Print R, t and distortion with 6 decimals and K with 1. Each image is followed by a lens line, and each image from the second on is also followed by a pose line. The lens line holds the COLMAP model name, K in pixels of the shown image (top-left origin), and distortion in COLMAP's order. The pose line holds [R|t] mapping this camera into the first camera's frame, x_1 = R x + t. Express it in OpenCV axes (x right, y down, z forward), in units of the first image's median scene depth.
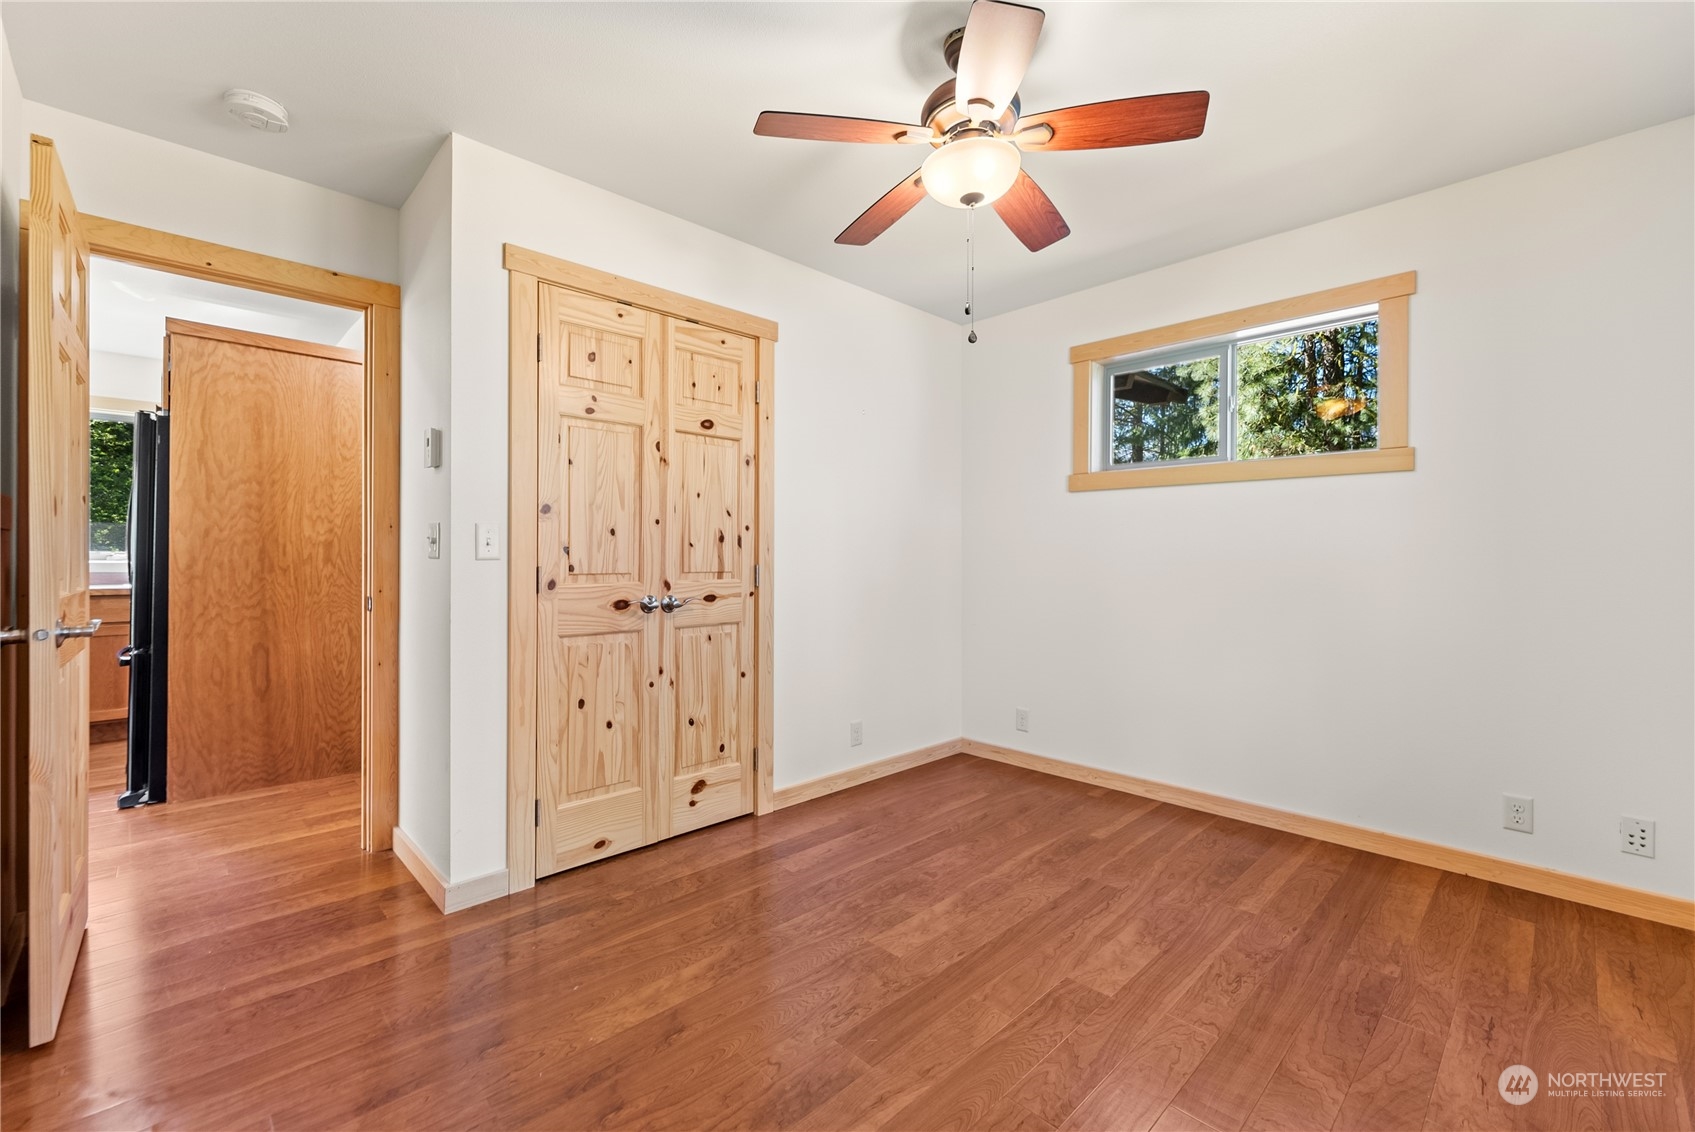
lens RADIAL K [[694.7, 0, 838.9], [0, 694.7, 563.3], [0, 0, 1]] dist [0.002331, 0.000756]
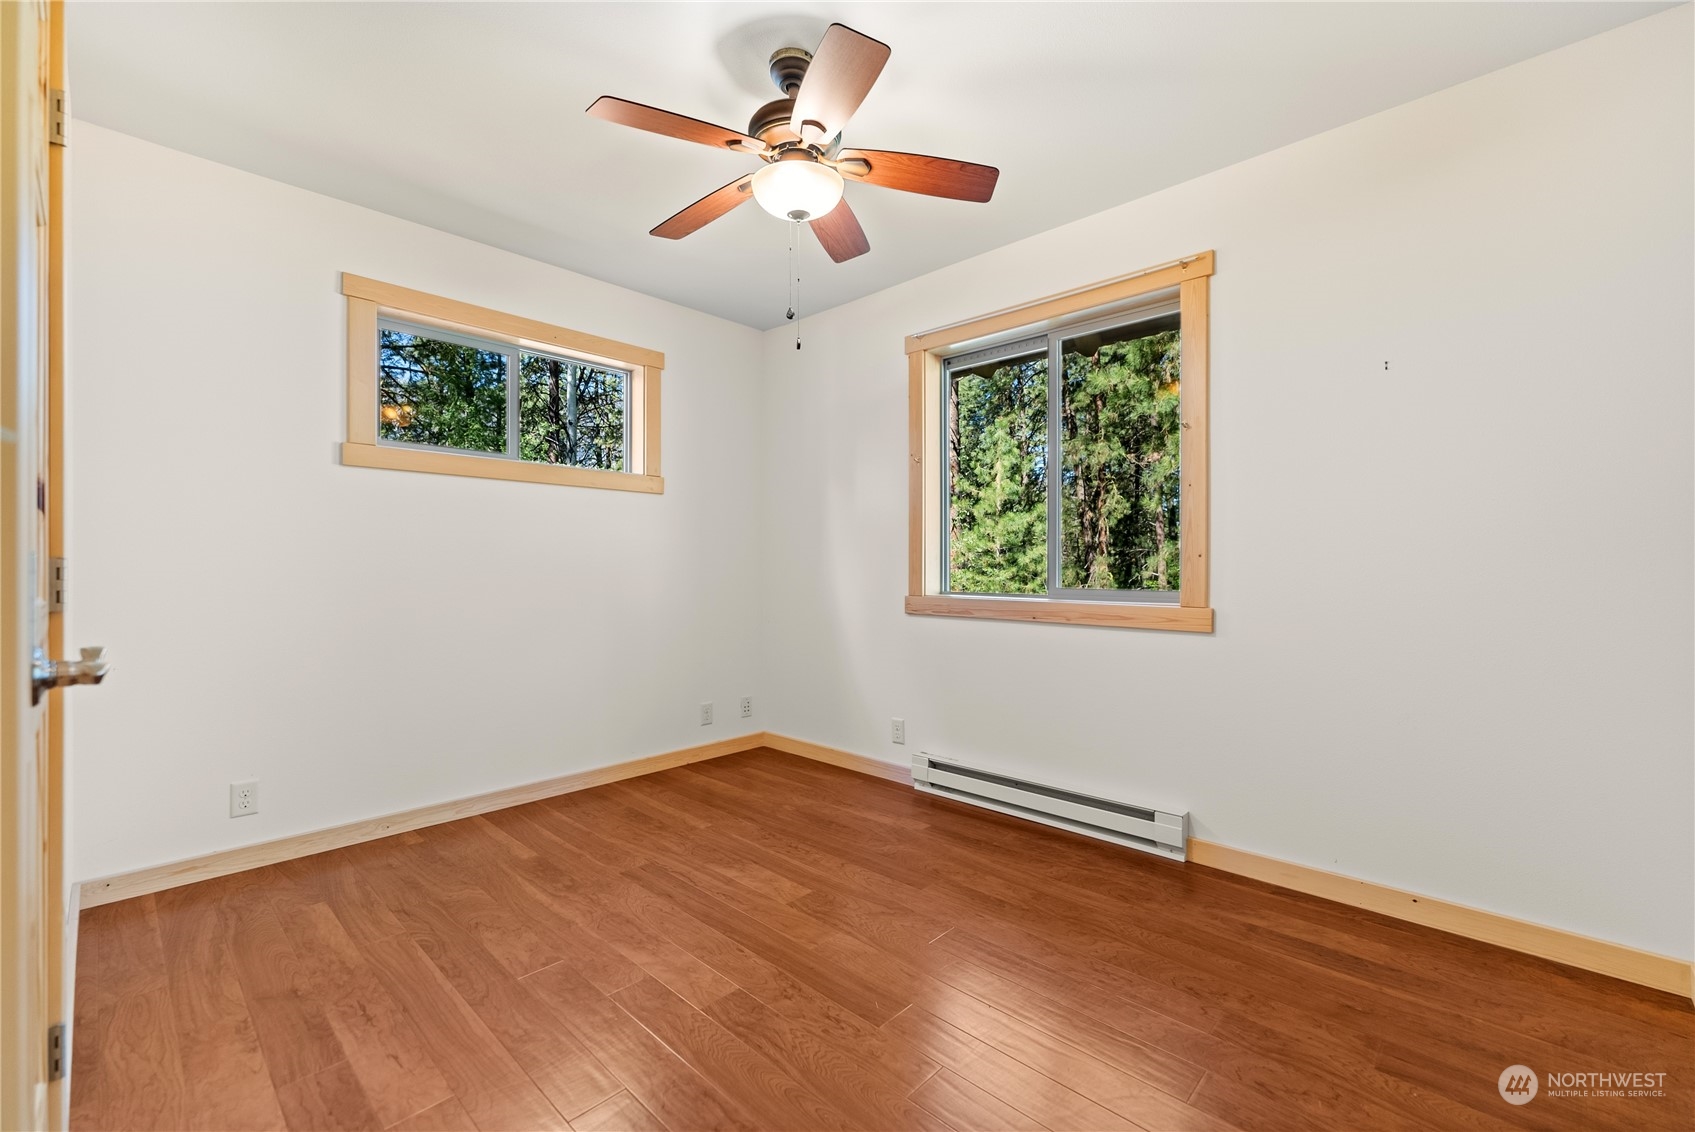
lens RADIAL K [[694.7, 0, 863.9], [0, 694.7, 569.1], [0, 0, 1]] dist [0.002331, 0.000756]
pose [[-0.048454, -0.004058, 0.998817, -0.592689], [0.005026, 0.999978, 0.004307, 0.013713], [-0.998813, 0.005229, -0.048433, 0.634303]]
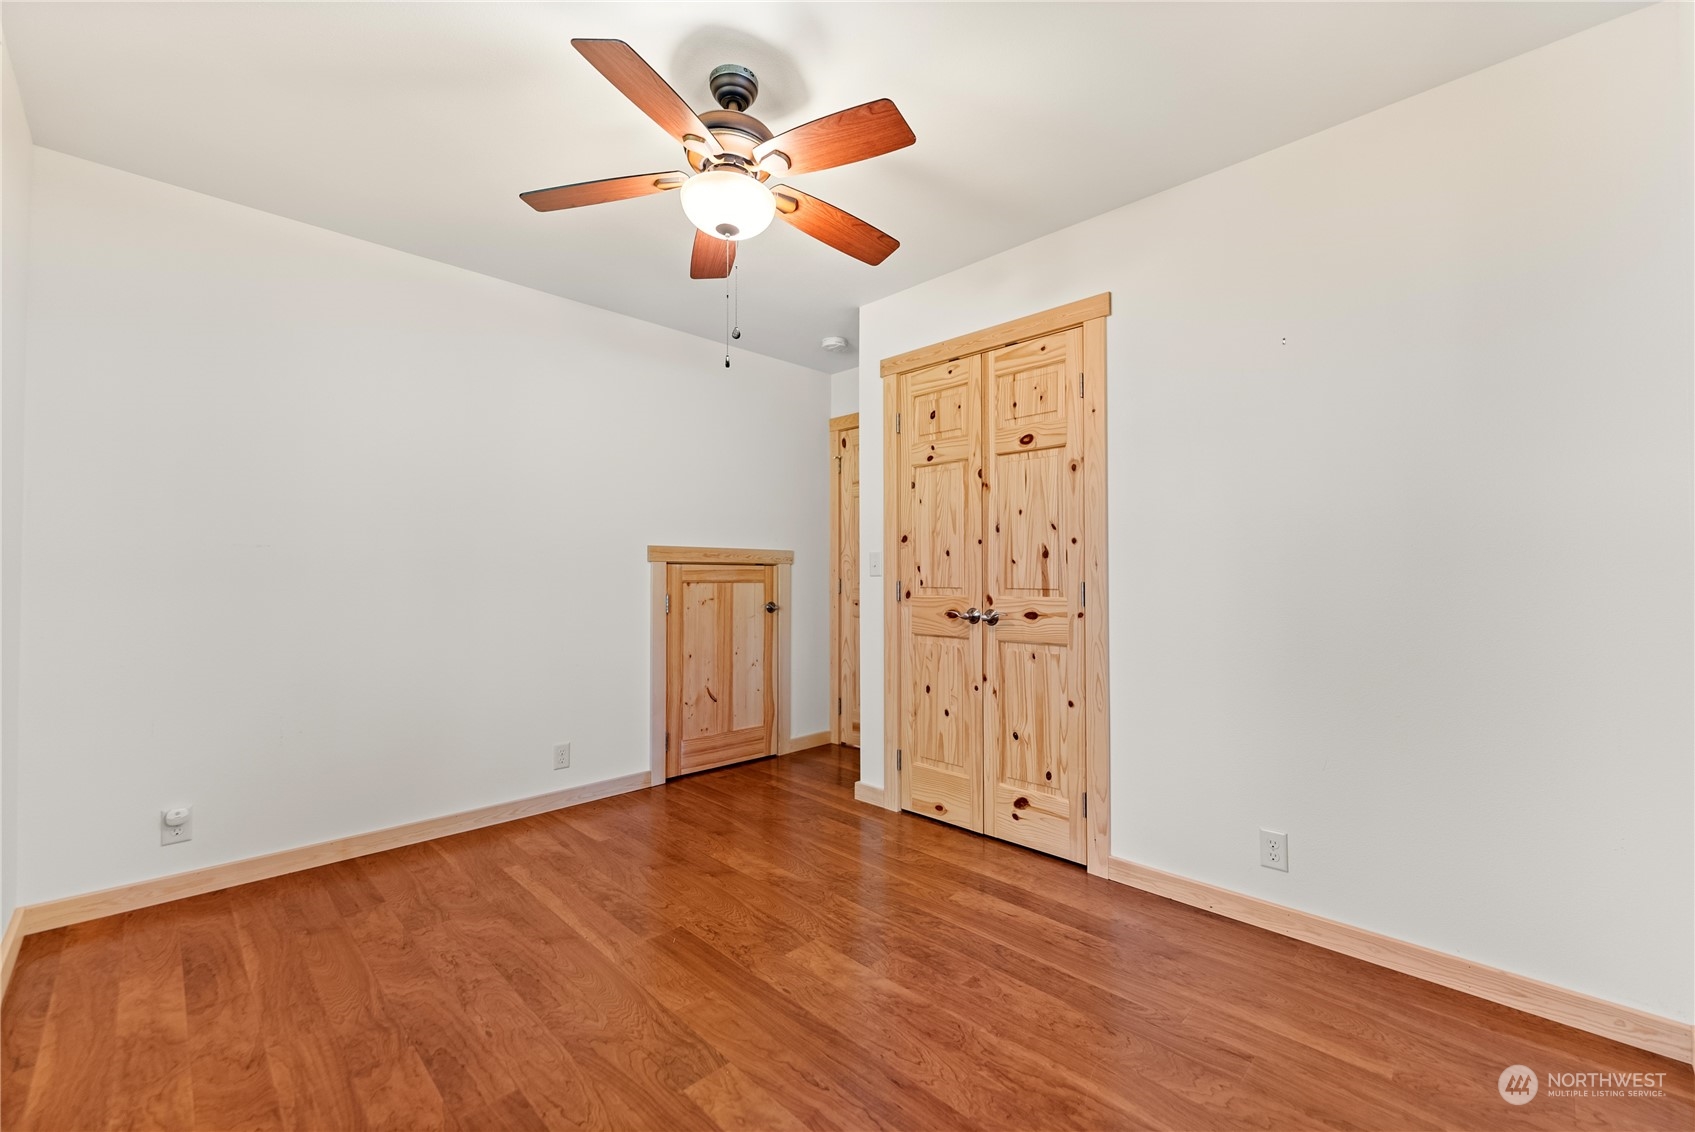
lens RADIAL K [[694.7, 0, 889.3], [0, 694.7, 570.7], [0, 0, 1]] dist [0.002331, 0.000756]
pose [[0.059768, -0.006903, -0.998188, 0.828691], [-0.005282, 0.999960, -0.007232, -0.005074], [0.998198, 0.005705, 0.059729, 0.787294]]
